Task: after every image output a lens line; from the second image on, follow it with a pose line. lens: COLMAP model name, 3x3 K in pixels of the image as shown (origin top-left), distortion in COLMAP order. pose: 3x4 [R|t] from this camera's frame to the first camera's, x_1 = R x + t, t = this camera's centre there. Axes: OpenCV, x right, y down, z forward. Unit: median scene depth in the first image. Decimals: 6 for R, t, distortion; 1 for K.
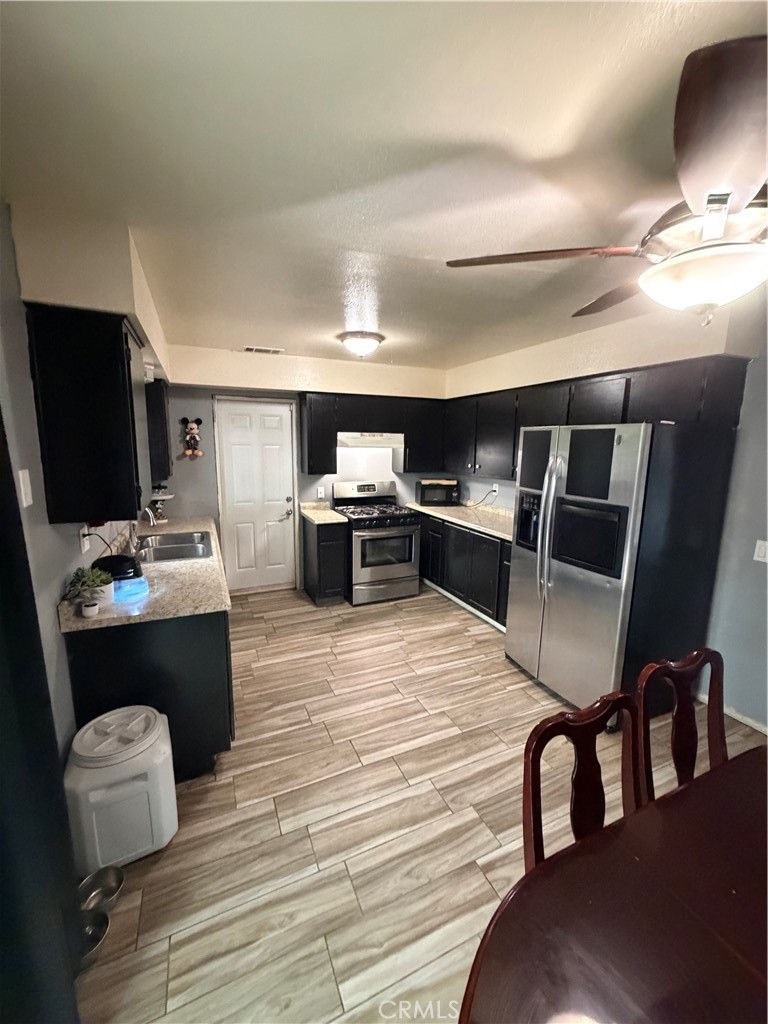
lens RADIAL K [[408.0, 0, 380.8], [0, 408.0, 510.3], [0, 0, 1]] dist [0.000476, 0.000513]
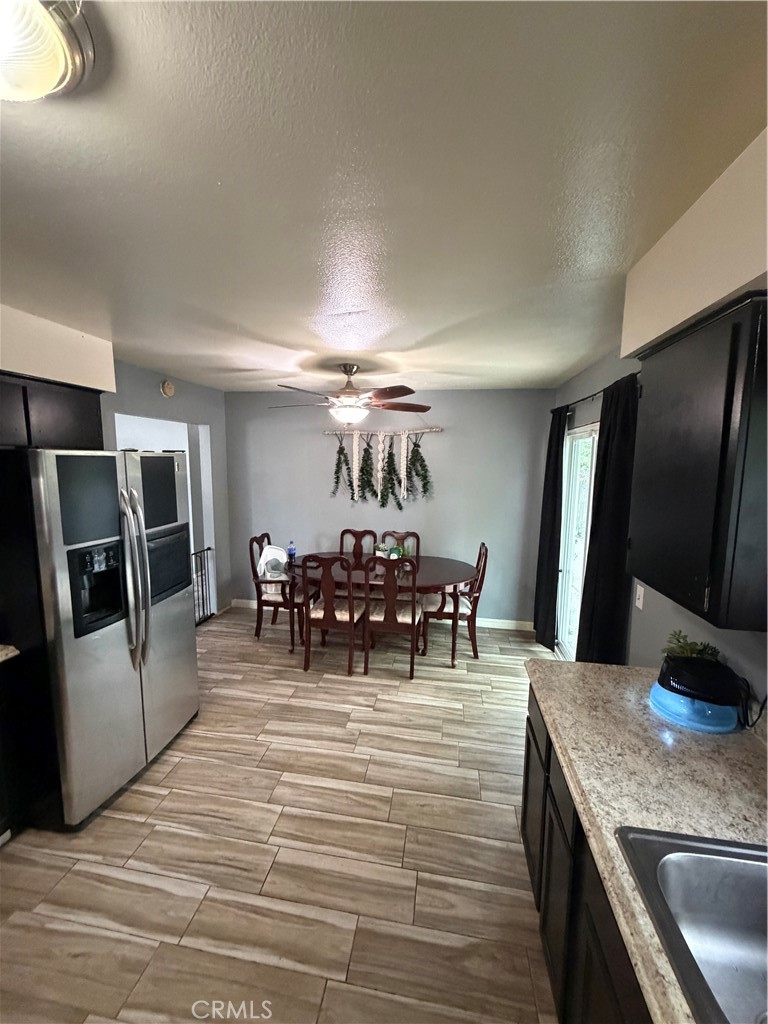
lens RADIAL K [[408.0, 0, 381.8], [0, 408.0, 510.5], [0, 0, 1]] dist [0.000476, 0.000513]
pose [[-0.832827, -0.091245, 0.545962, -0.485377], [0.074698, 0.958772, 0.274184, -0.308668], [-0.548471, 0.269130, -0.791675, 1.541354]]
